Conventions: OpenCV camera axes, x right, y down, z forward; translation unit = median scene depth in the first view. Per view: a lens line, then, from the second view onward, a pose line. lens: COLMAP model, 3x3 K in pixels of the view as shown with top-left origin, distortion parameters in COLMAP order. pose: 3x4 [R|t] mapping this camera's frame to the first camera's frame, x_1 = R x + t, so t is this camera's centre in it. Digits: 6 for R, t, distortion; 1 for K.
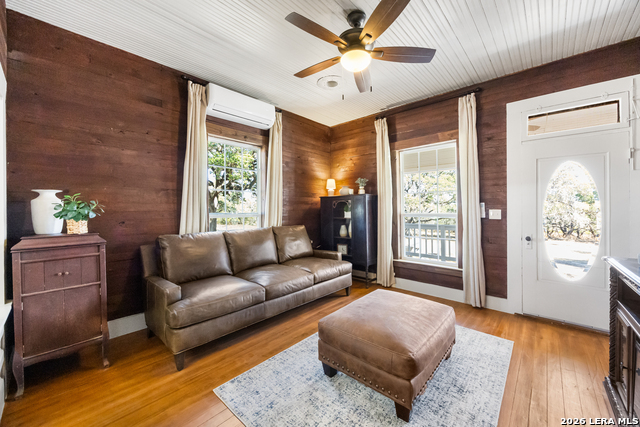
lens RADIAL K [[247.9, 0, 316.7], [0, 247.9, 206.7], [0, 0, 1]] dist [-0.005910, 0.001276]
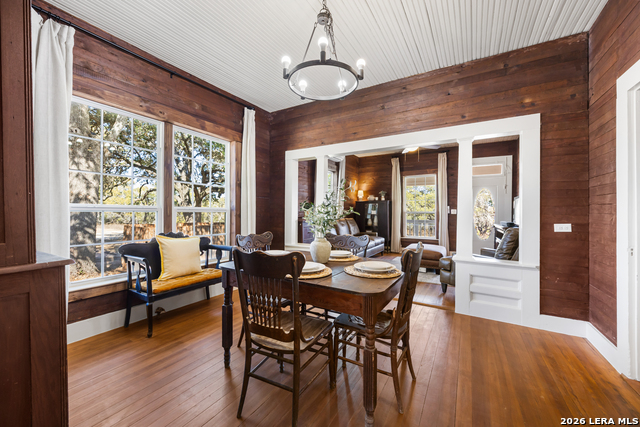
lens RADIAL K [[252.2, 0, 321.4], [0, 252.2, 211.3], [0, 0, 1]] dist [0.001087, -0.000584]
pose [[0.975052, 0.005970, 0.221897, -0.728773], [-0.007367, 0.999958, 0.005470, 0.022486], [-0.221855, -0.006968, 0.975055, -0.715024]]
